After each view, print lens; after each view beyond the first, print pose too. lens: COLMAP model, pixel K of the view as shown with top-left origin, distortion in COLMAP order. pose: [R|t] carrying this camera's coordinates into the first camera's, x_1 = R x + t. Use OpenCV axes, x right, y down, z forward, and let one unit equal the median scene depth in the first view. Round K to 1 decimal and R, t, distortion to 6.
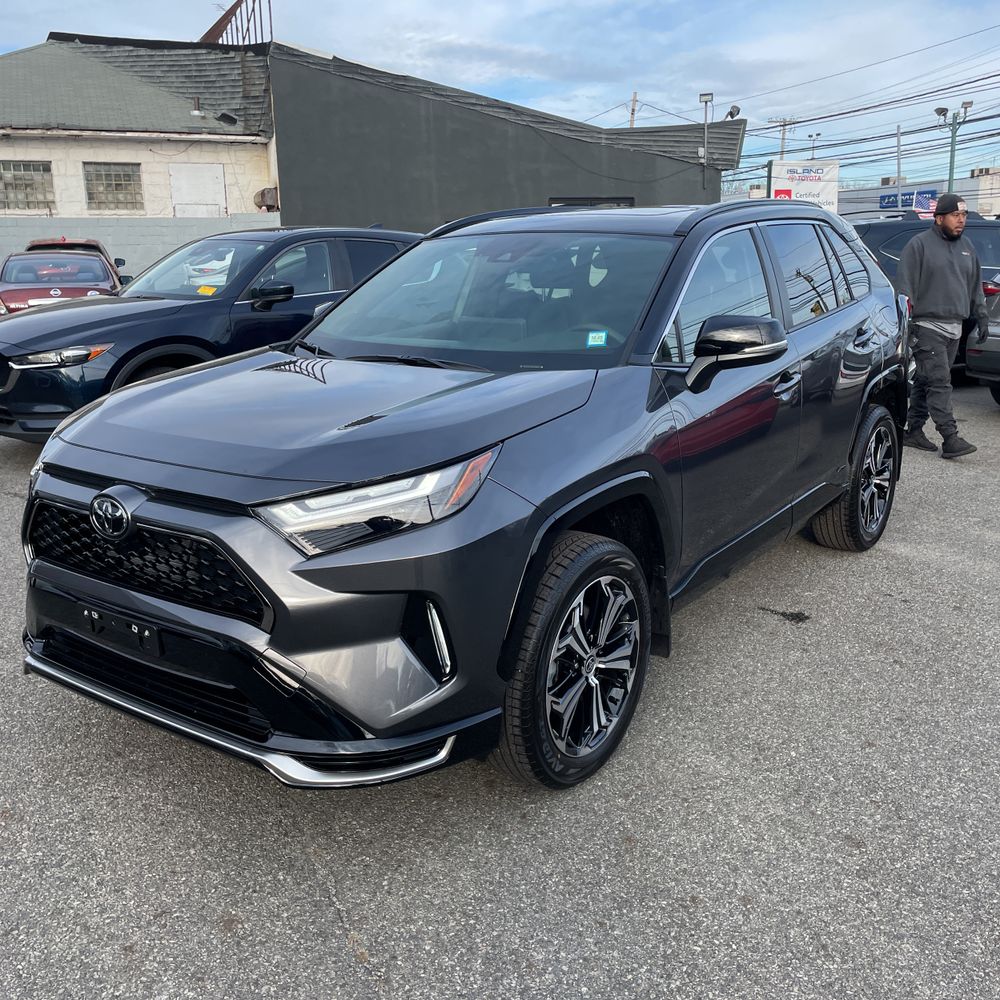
lens RADIAL K [[1029.7, 0, 500.7], [0, 1029.7, 494.7], [0, 0, 1]] dist [0.018003, 0.000000]
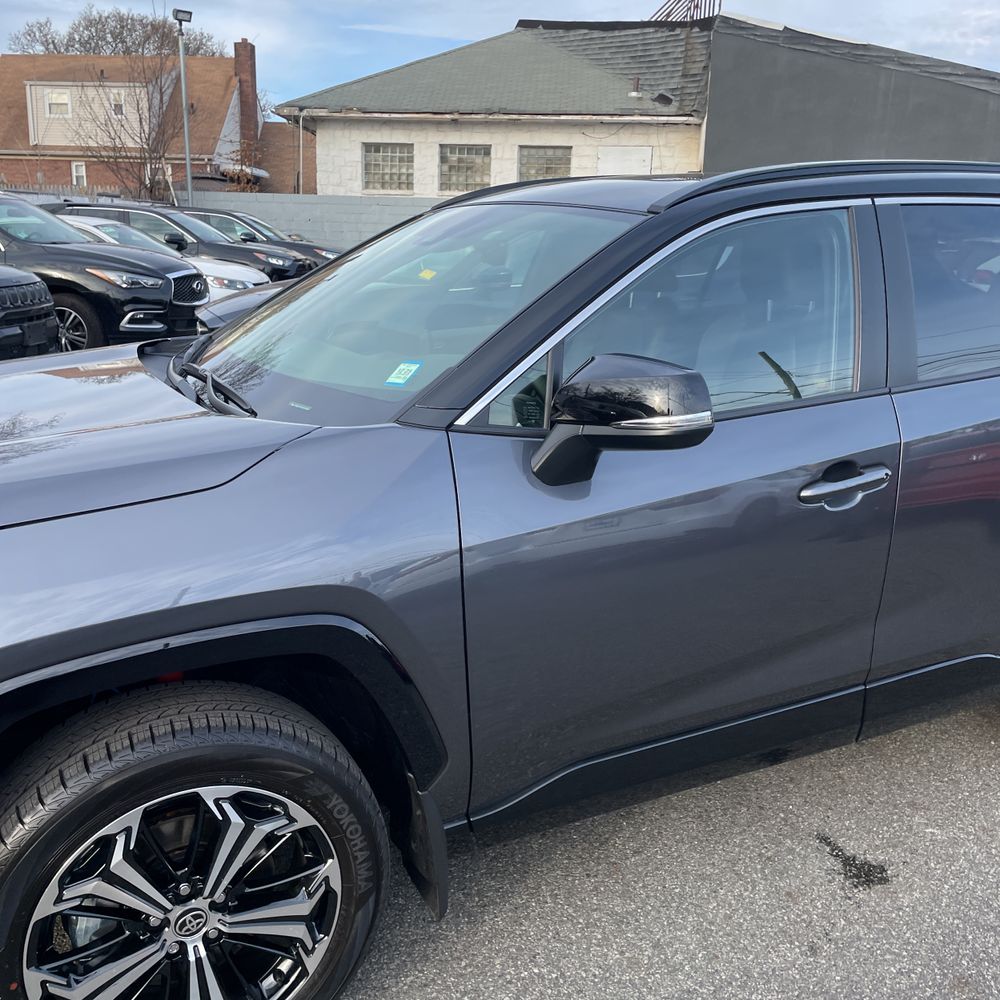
lens RADIAL K [[1029.7, 0, 489.2], [0, 1029.7, 498.4], [0, 0, 1]] dist [0.018003, 0.000000]
pose [[0.887647, 0.146793, -0.436502, 0.069408], [-0.141171, 0.988939, 0.045496, -0.019197], [0.438353, 0.021237, 0.898552, 0.079941]]
